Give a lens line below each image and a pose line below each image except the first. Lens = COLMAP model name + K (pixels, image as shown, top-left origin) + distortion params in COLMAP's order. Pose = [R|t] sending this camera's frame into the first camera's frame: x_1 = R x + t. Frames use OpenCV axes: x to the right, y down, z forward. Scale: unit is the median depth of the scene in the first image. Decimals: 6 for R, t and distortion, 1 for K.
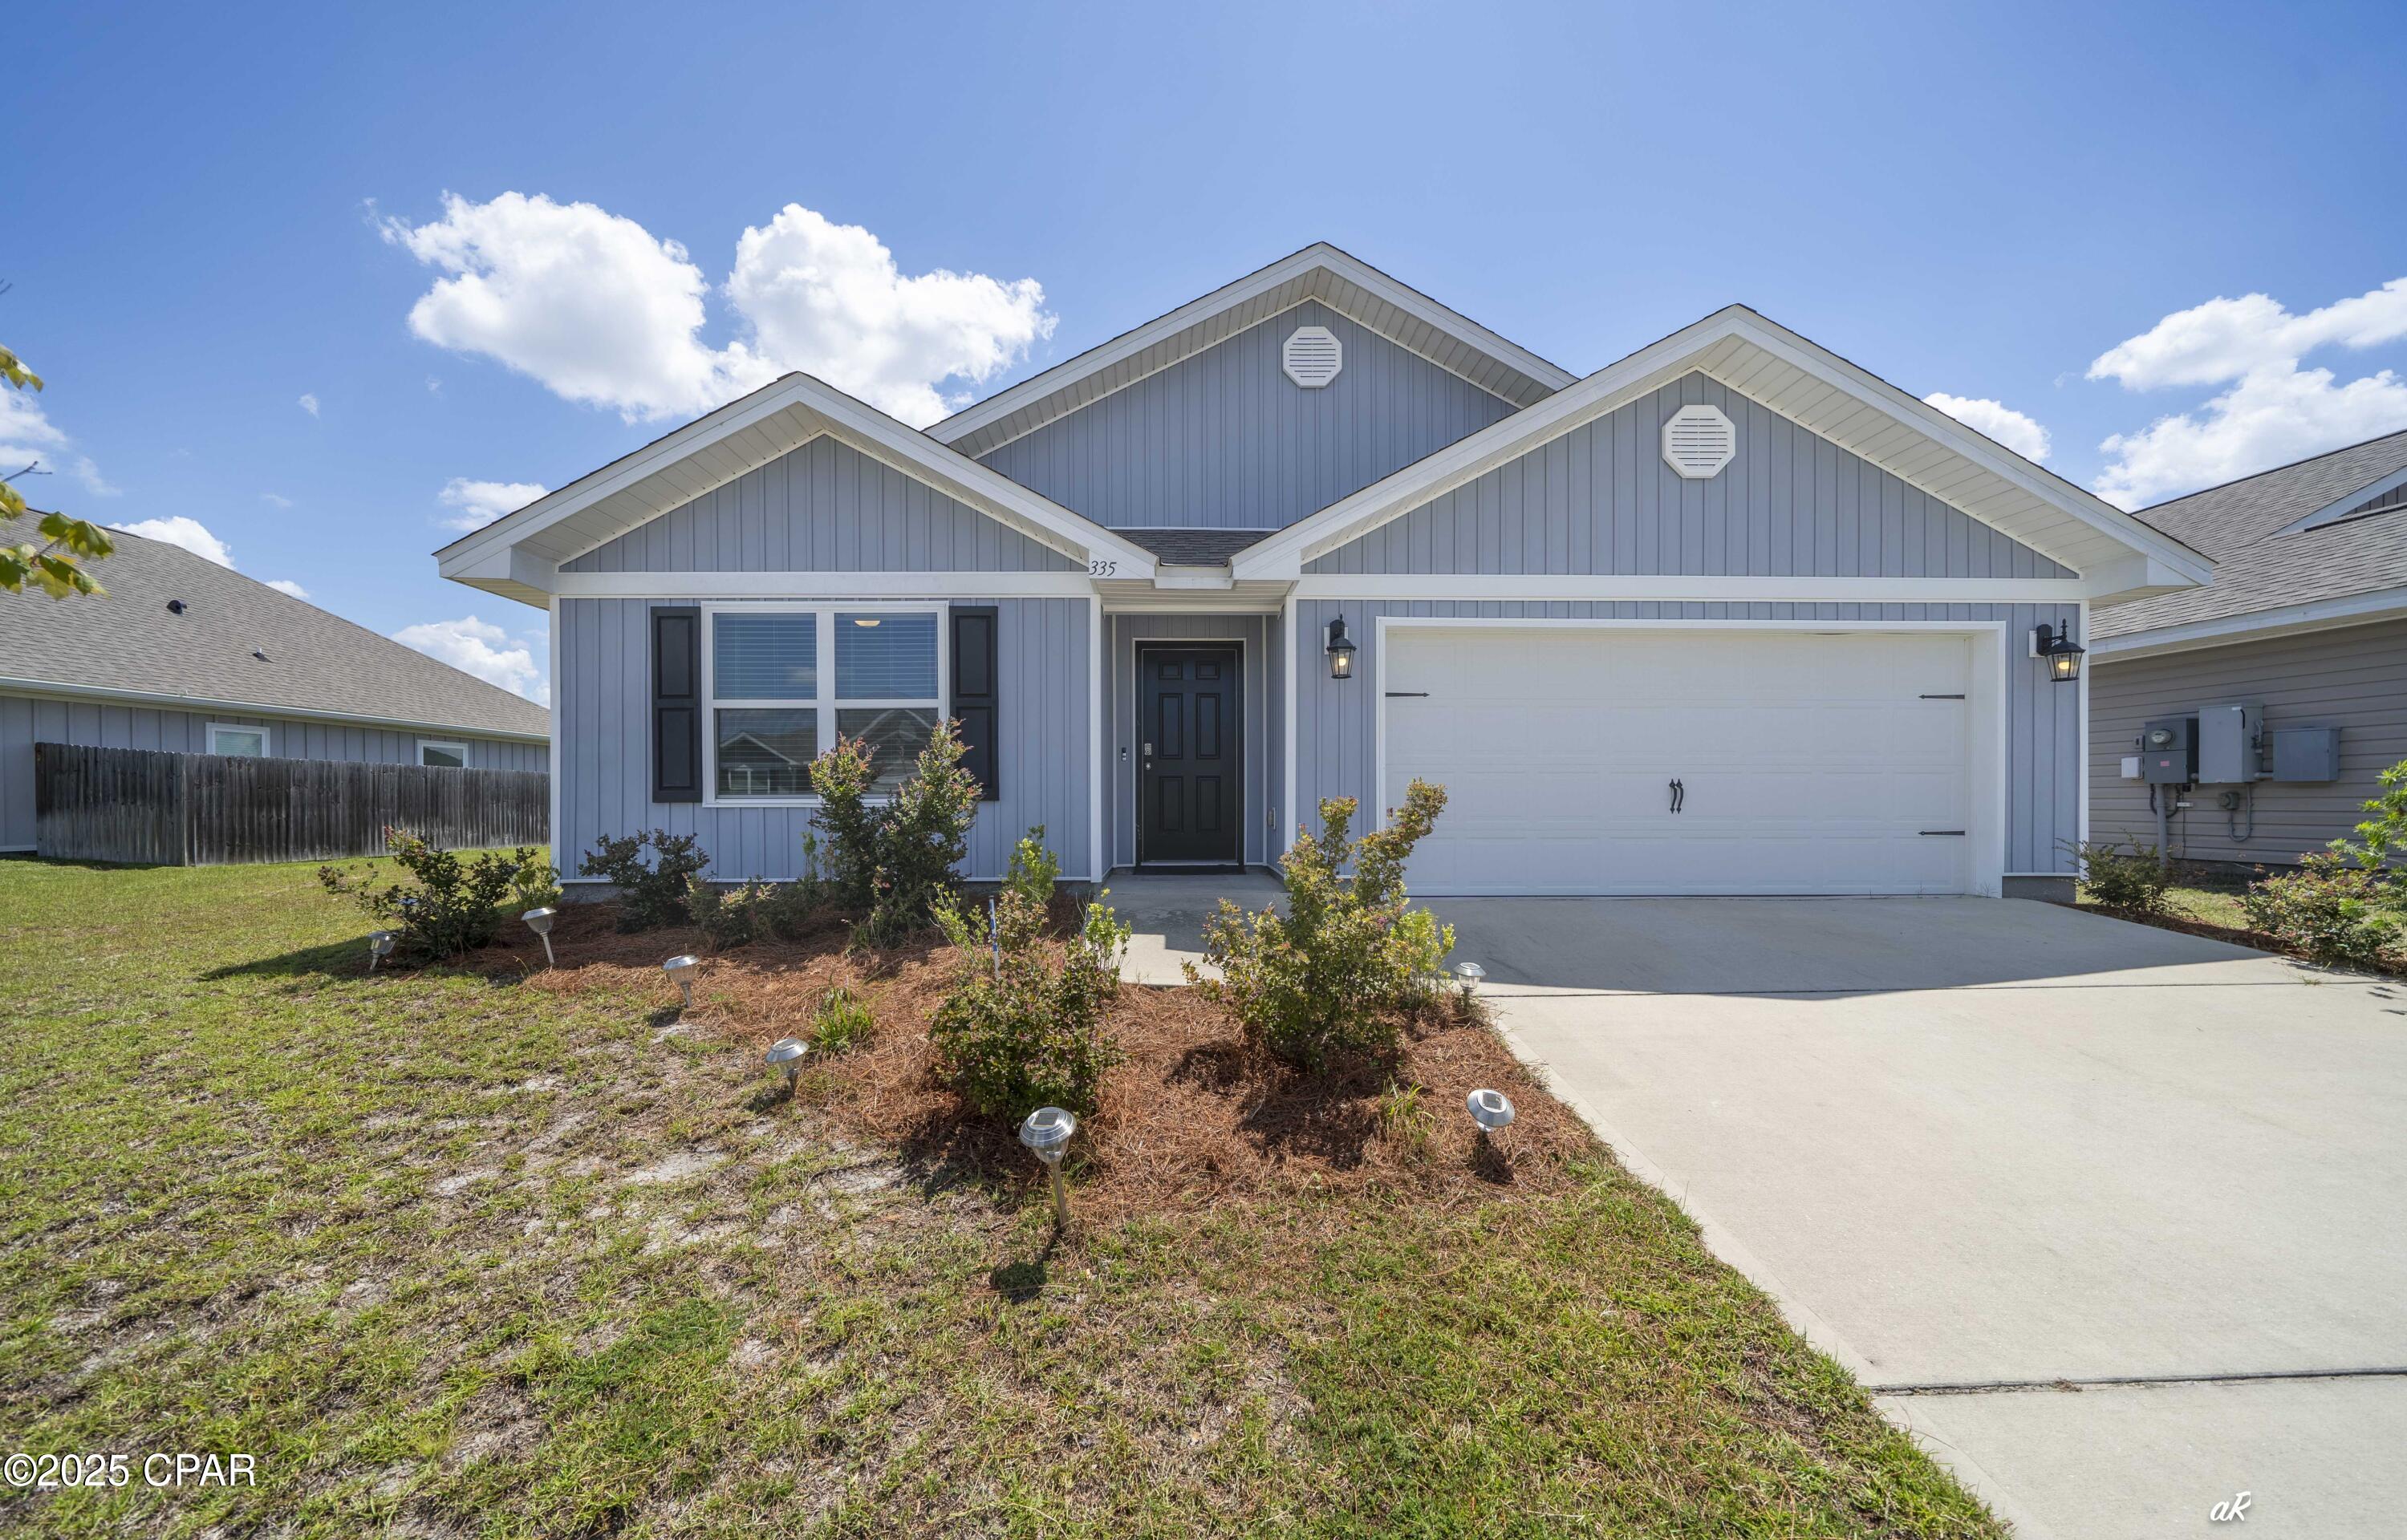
lens RADIAL K [[819.7, 0, 1205.7], [0, 819.7, 813.6], [0, 0, 1]] dist [-0.001856, -0.000164]
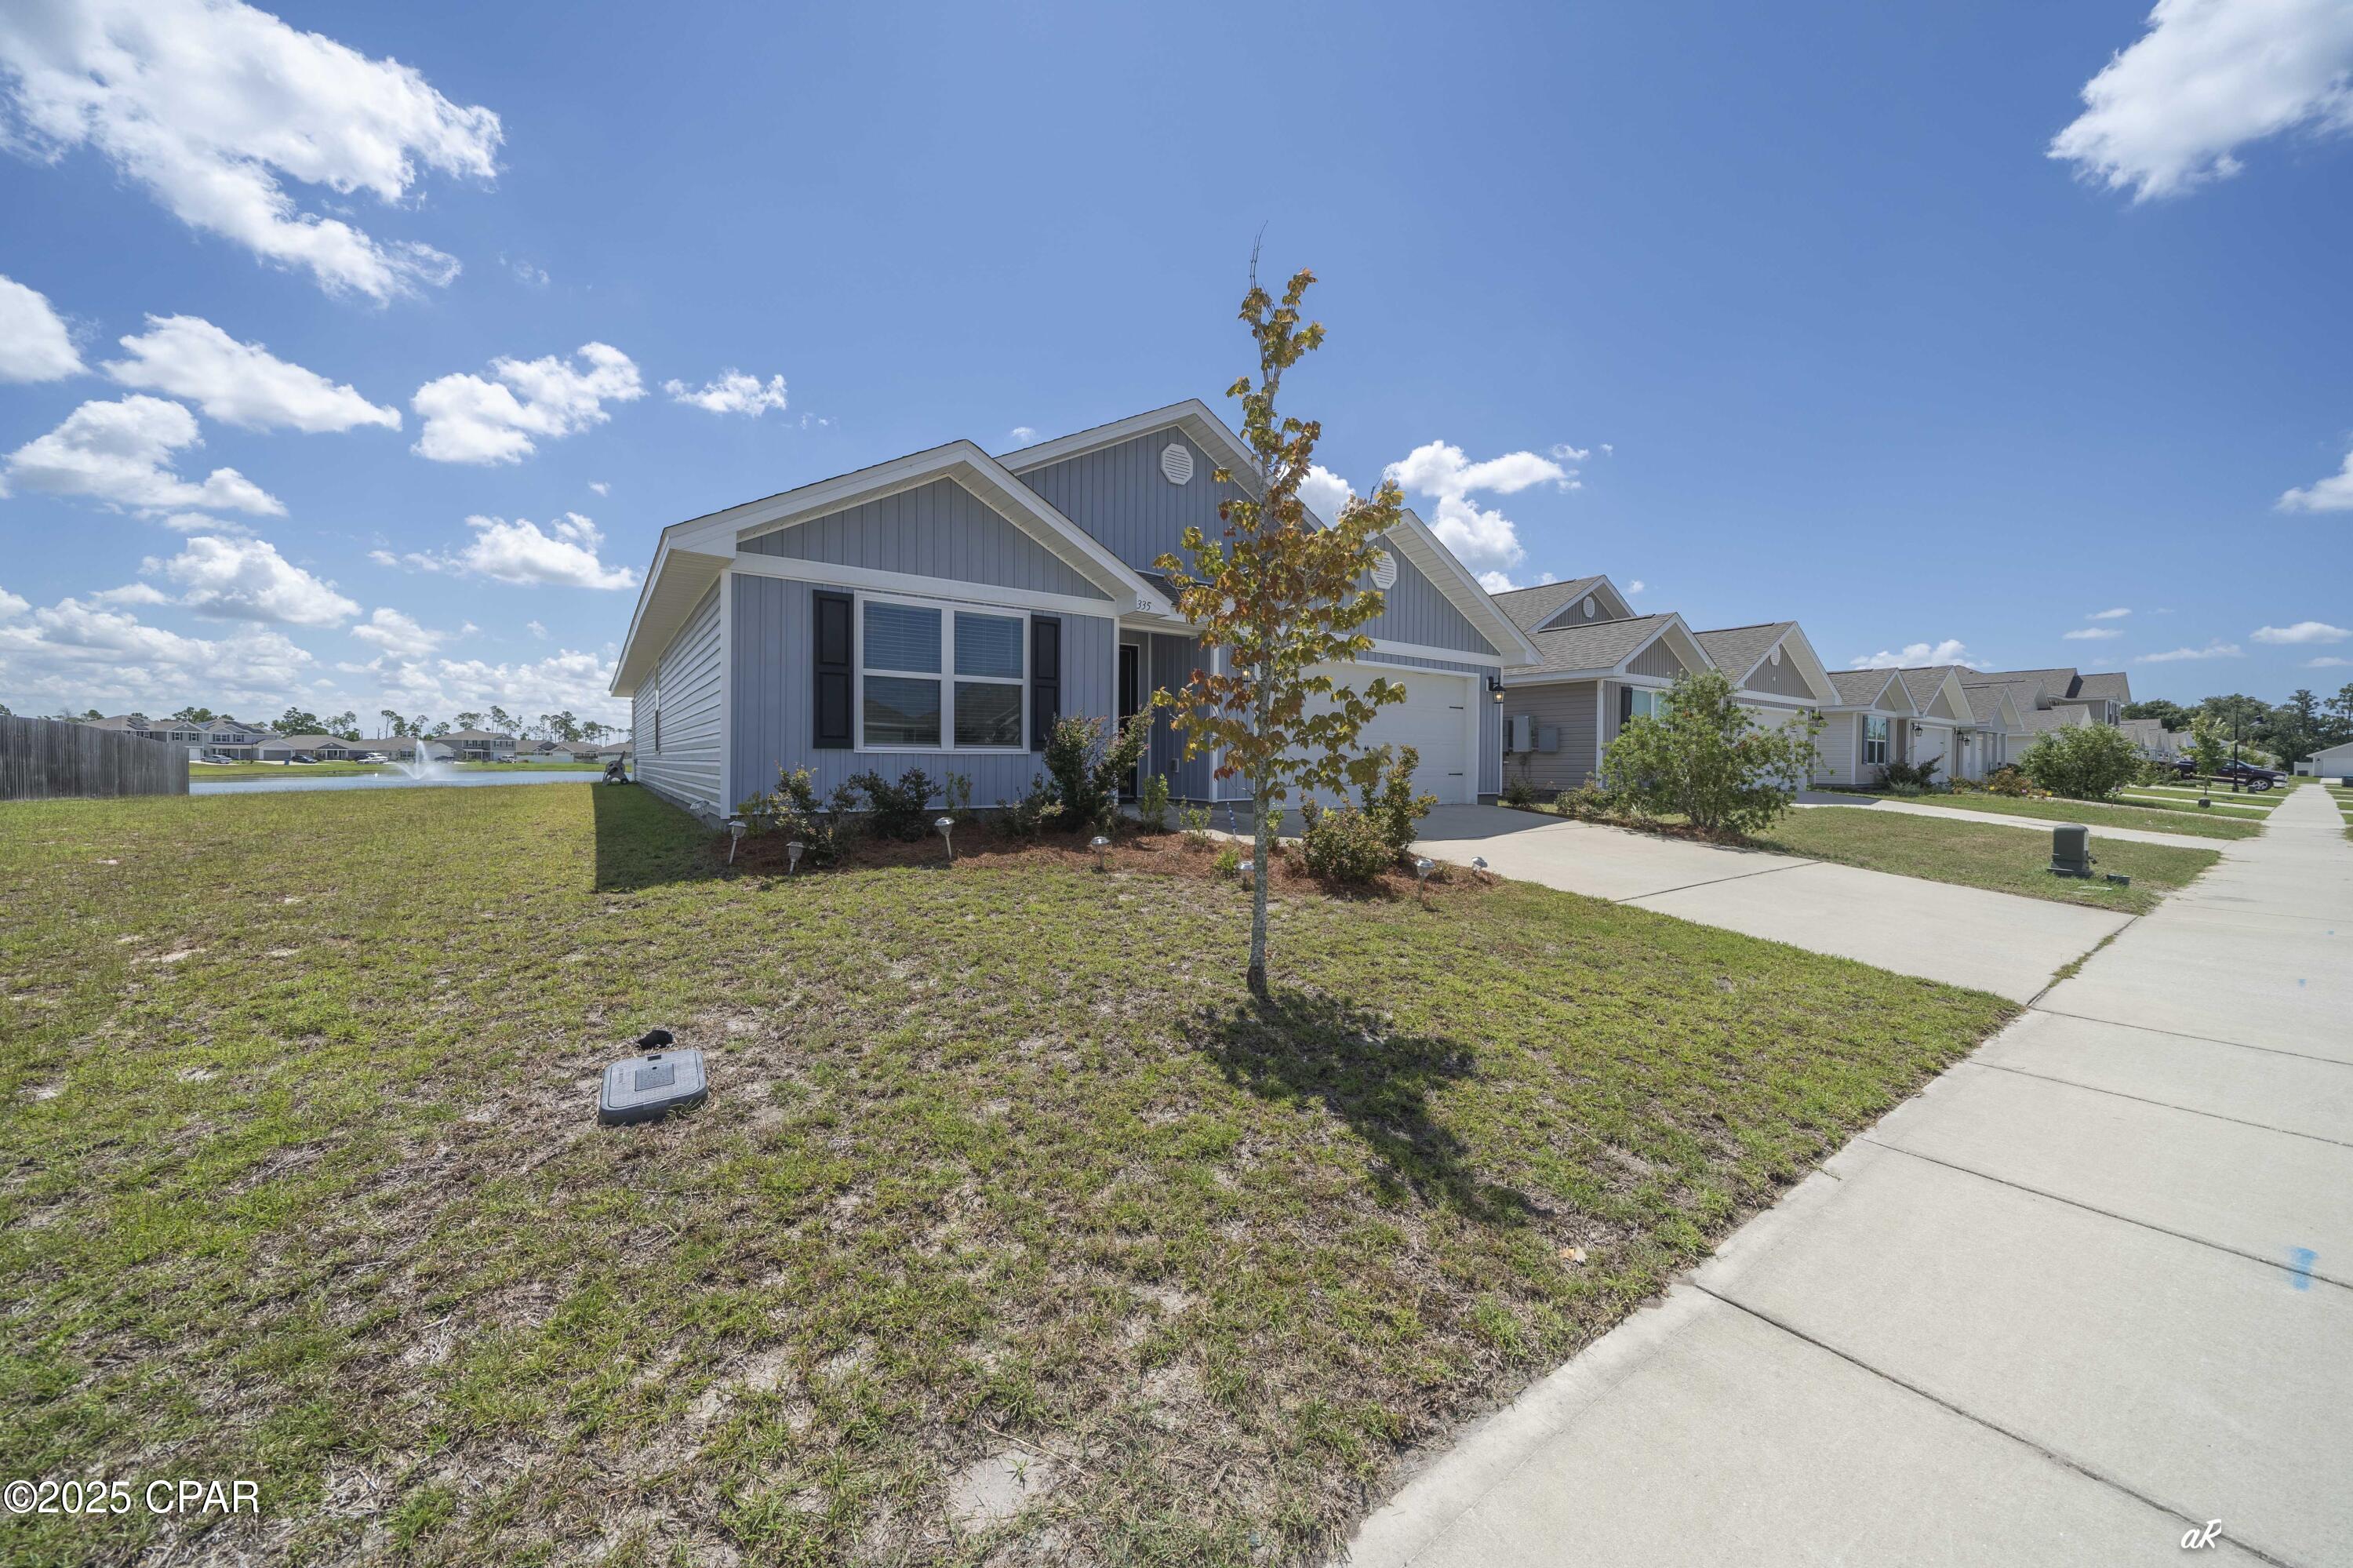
lens RADIAL K [[816.5, 0, 1161.4], [0, 816.5, 786.8], [0, 0, 1]] dist [-0.000452, -0.000026]
pose [[0.833241, -0.008250, 0.552848, -0.915942], [-0.000686, 0.999872, 0.015955, 0.025325], [-0.552910, -0.013673, 0.833129, -0.321415]]
